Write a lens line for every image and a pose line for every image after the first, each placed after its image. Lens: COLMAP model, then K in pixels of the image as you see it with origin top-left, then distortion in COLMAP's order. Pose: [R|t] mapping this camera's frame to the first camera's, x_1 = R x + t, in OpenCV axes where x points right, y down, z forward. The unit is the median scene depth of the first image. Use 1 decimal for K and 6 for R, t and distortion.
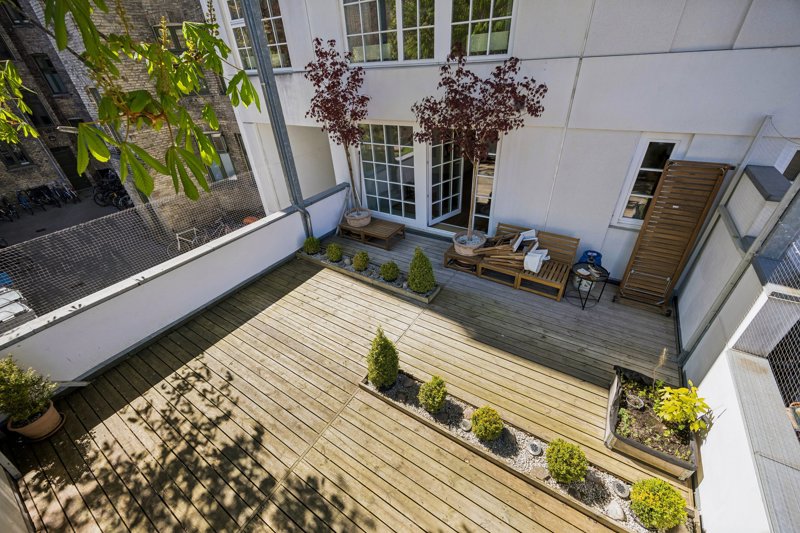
lens RADIAL K [[309.7, 0, 403.4], [0, 309.7, 269.2], [0, 0, 1]] dist [-0.000476, -0.000245]
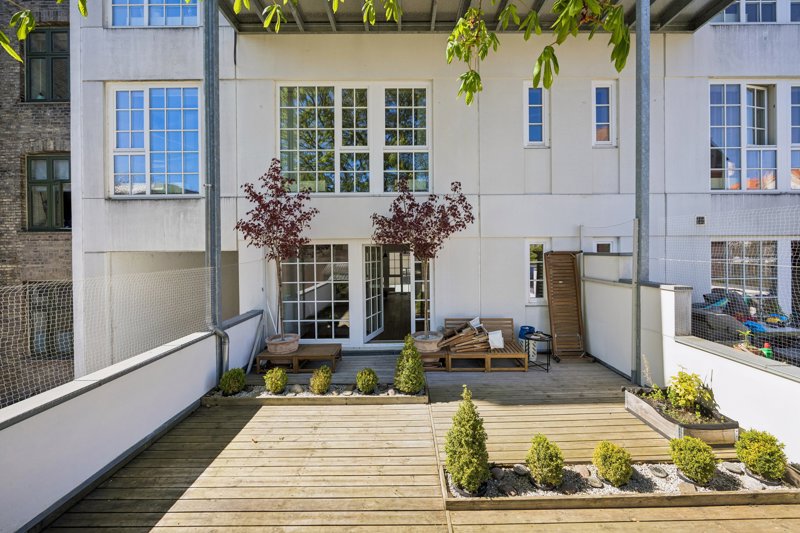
lens RADIAL K [[315.6, 0, 405.1], [0, 315.6, 251.3], [0, 0, 1]] dist [0.001160, -0.000145]
pose [[0.840293, 0.038920, 0.540733, -0.431936], [0.274698, 0.829332, -0.486569, 0.160326], [-0.467385, 0.557399, 0.686191, 0.188082]]
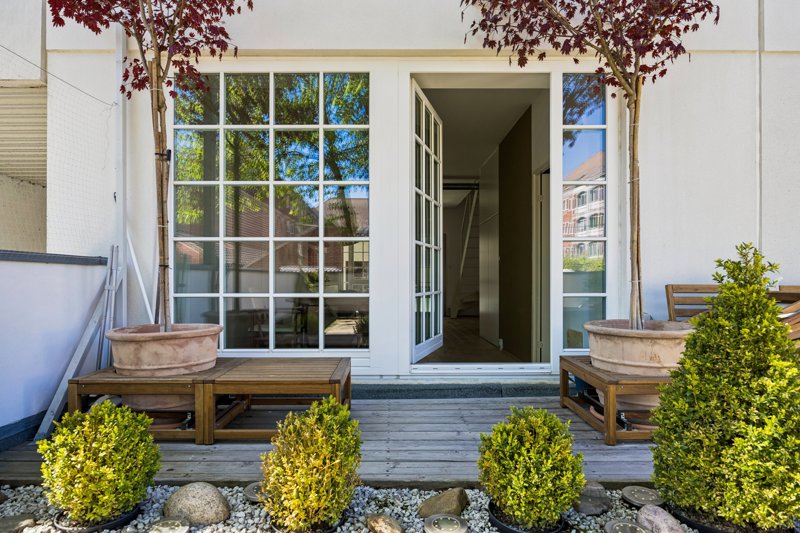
lens RADIAL K [[477.7, 0, 395.2], [0, 477.7, 276.7], [0, 0, 1]] dist [-0.001513, -0.000419]
pose [[0.834939, 0.055984, 0.547487, -0.261657], [0.267303, 0.828337, -0.492349, 0.027365], [-0.481067, 0.557427, 0.676646, 0.818197]]
